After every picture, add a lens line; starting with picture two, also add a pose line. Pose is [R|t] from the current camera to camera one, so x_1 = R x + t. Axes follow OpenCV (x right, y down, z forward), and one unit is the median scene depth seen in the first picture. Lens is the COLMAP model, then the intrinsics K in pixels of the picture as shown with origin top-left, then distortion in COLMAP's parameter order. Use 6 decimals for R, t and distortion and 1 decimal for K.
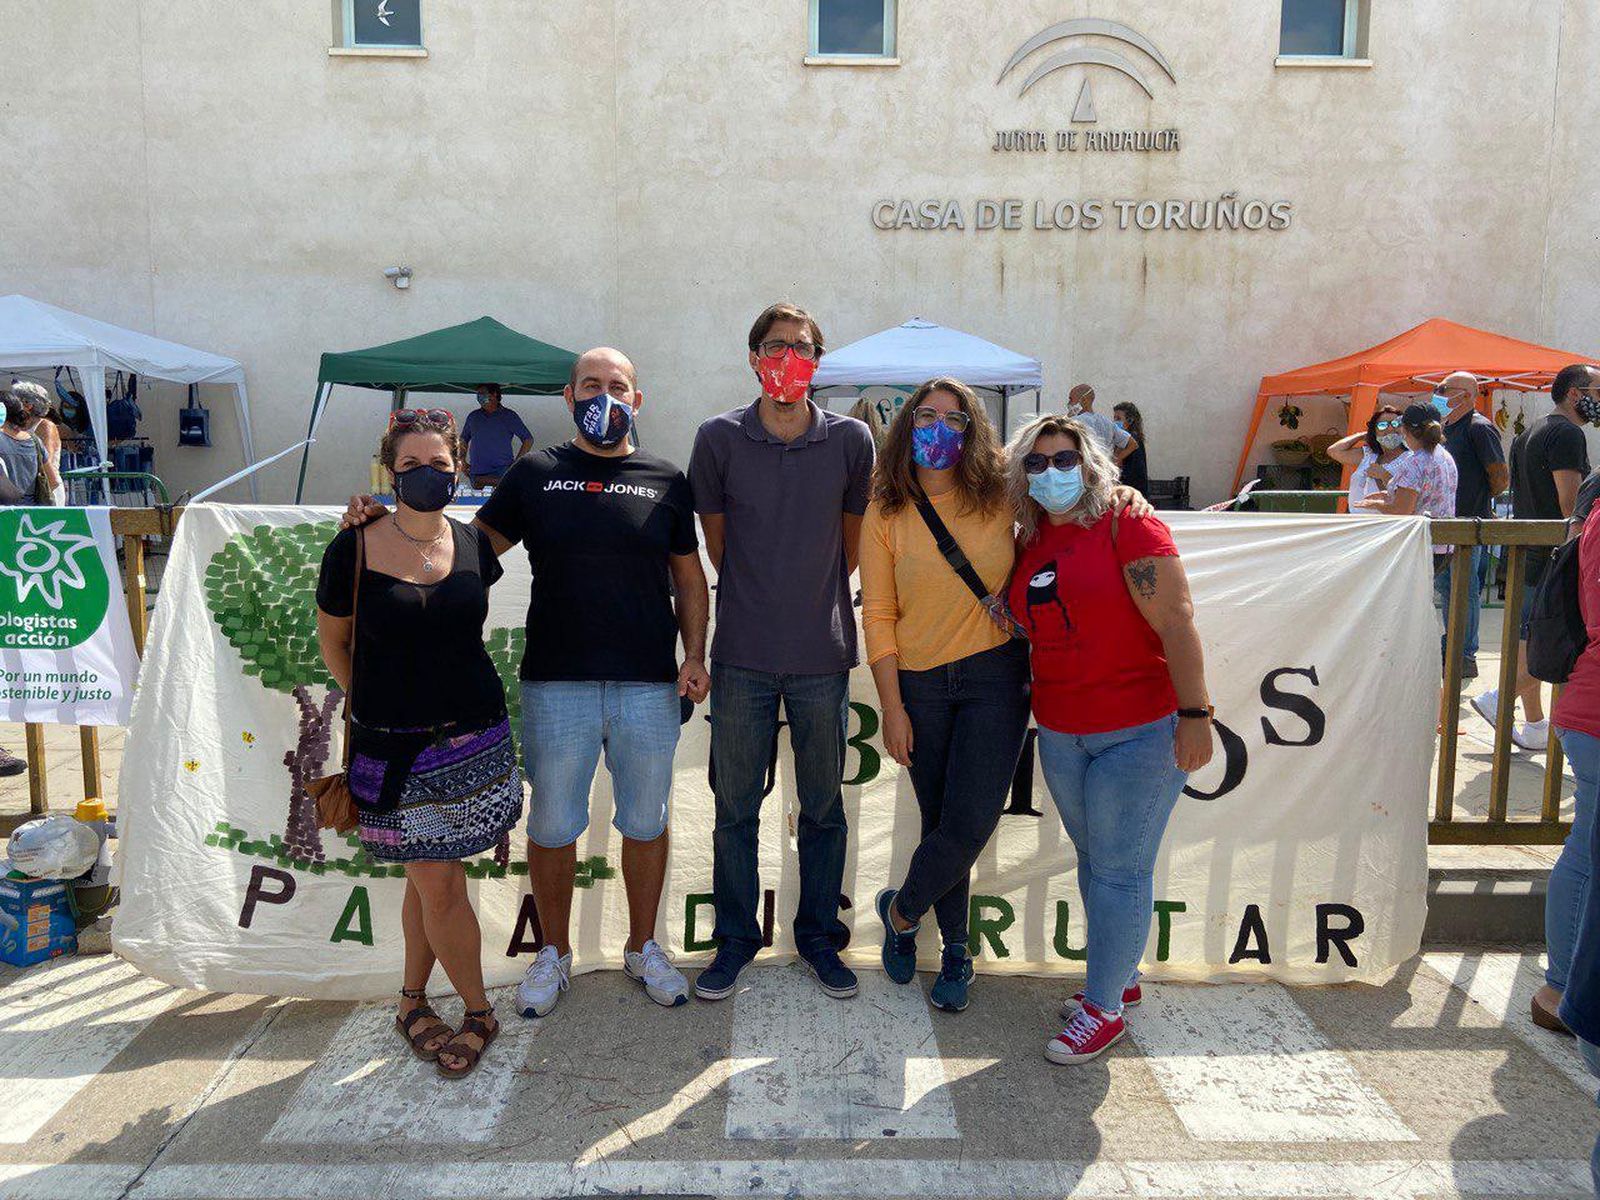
lens RADIAL K [[1328.6, 0, 846.2], [0, 1328.6, 591.6], [0, 0, 1]] dist [0.140071, -0.181009]
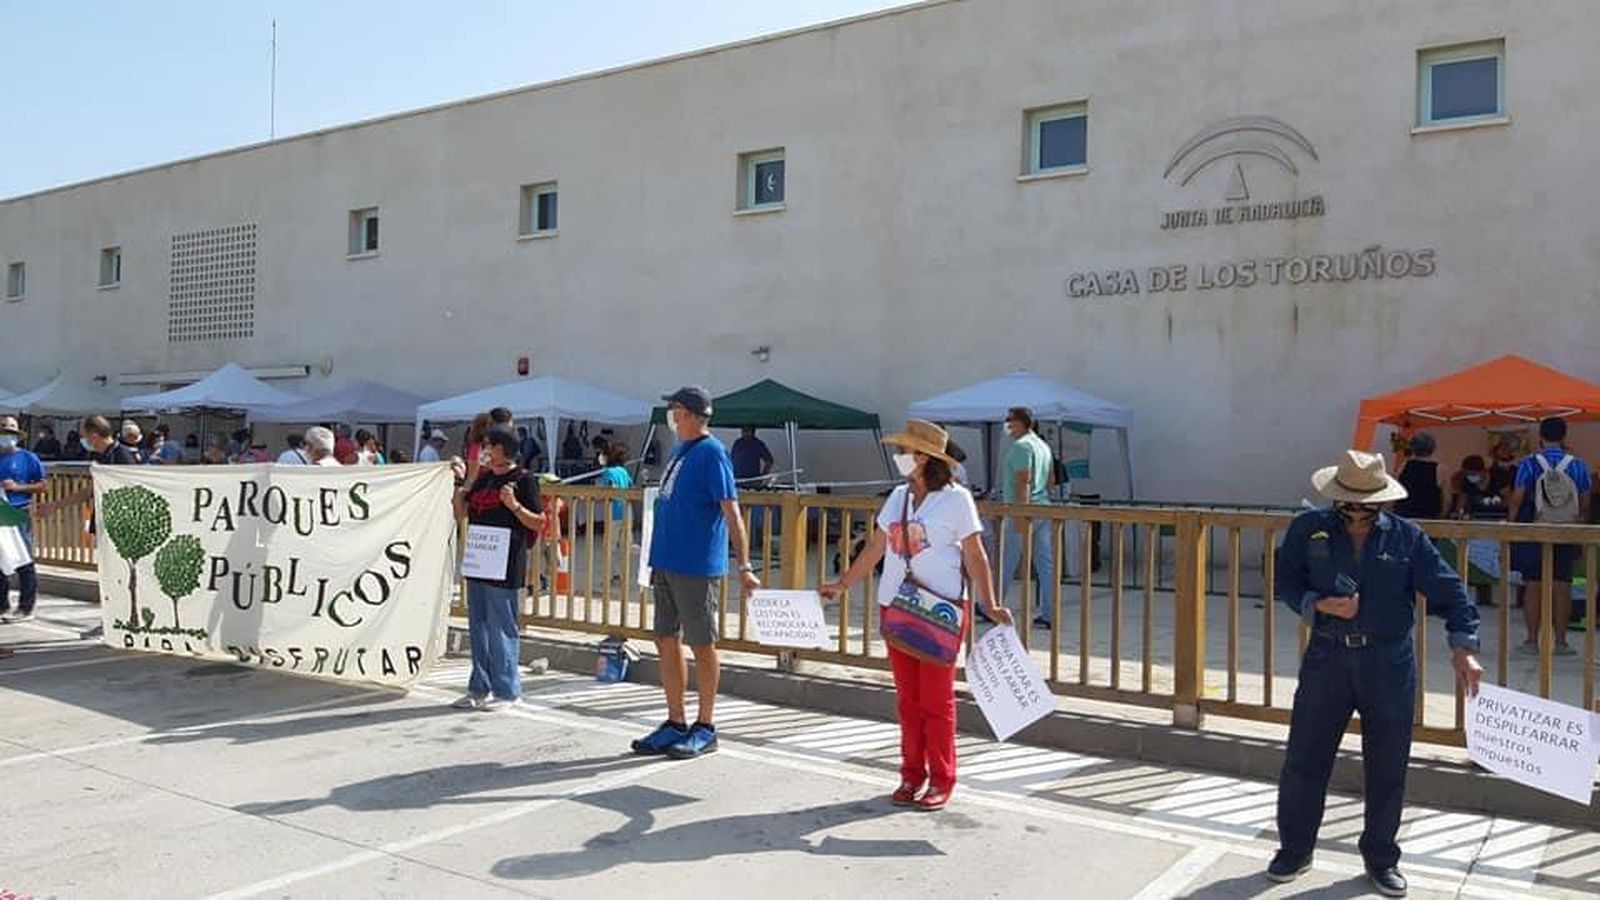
lens RADIAL K [[1311.8, 0, 799.6], [0, 1311.8, 420.0], [0, 0, 1]] dist [0.045676, -0.003396]
pose [[0.832221, -0.013595, -0.554277, 0.495054], [-0.068528, 0.989512, -0.127162, 0.017977], [0.550192, 0.143810, 0.822561, -0.136194]]
